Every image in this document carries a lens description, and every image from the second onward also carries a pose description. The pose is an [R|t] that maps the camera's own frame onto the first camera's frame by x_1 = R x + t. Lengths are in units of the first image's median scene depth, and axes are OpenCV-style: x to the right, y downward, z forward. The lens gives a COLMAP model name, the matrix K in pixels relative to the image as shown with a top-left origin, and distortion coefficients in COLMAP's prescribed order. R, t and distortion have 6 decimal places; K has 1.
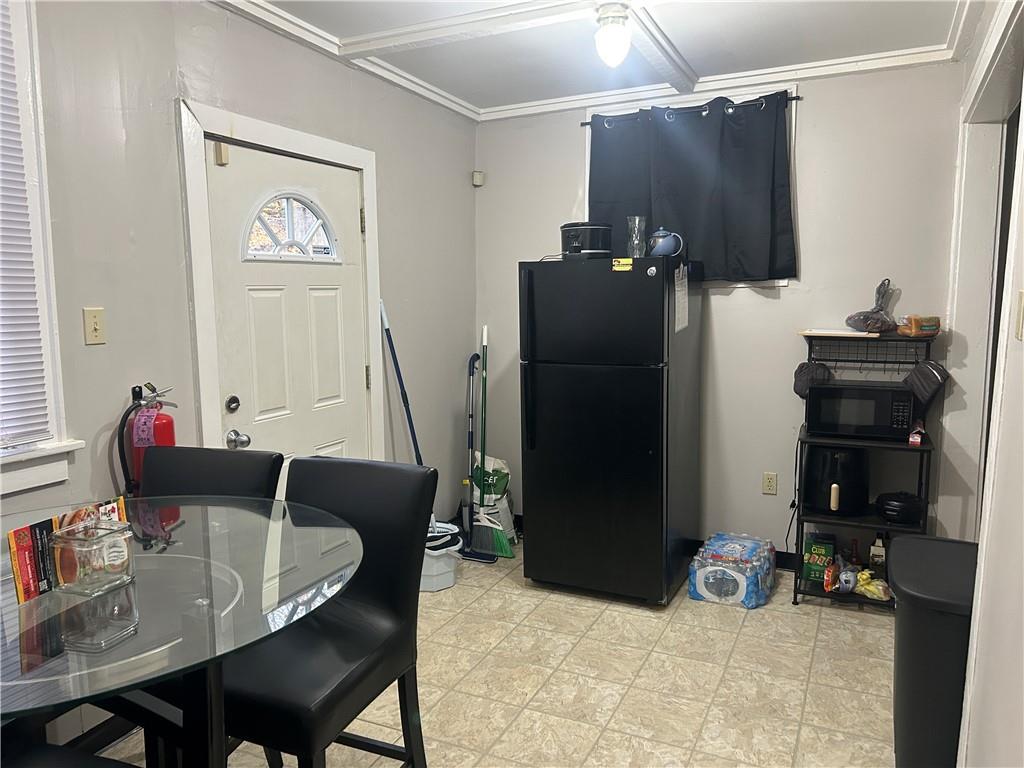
lens RADIAL K [[772.1, 0, 512.0], [0, 772.1, 384.0], [0, 0, 1]] dist [0.027136, -0.004523]
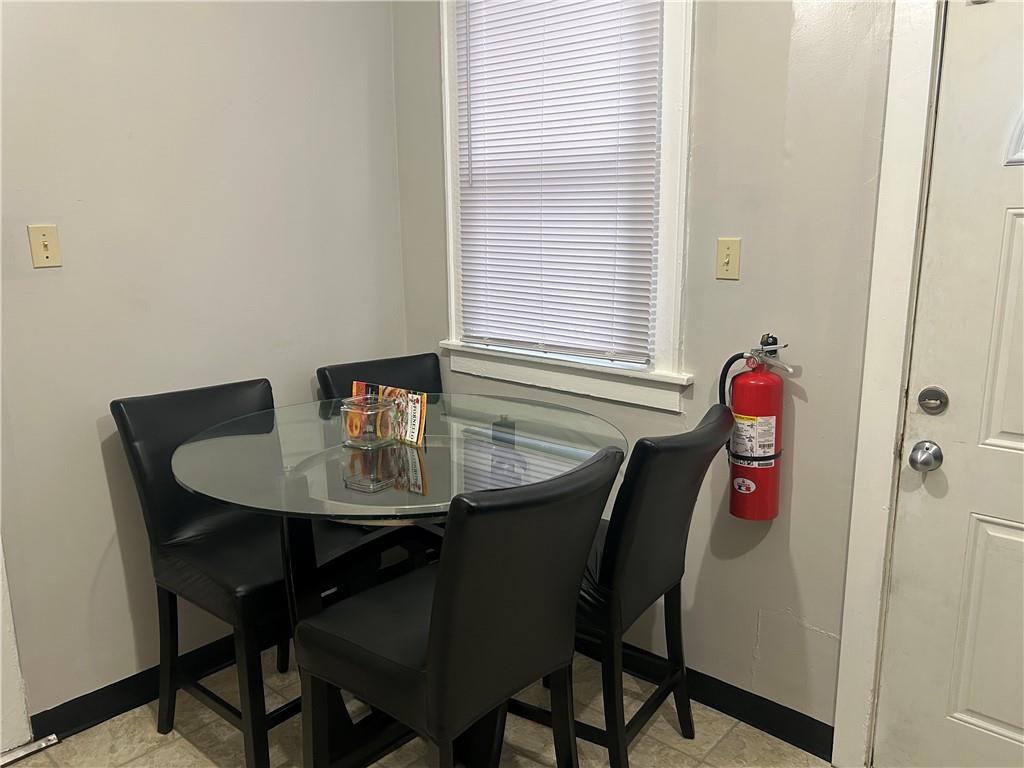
lens RADIAL K [[772.1, 0, 512.0], [0, 772.1, 384.0], [0, 0, 1]] dist [0.027136, -0.004523]
pose [[-0.279825, 0.209571, -0.936898, 0.394455], [-0.111832, 0.962125, 0.248615, -0.128867], [0.953515, 0.174344, -0.245790, 1.004997]]
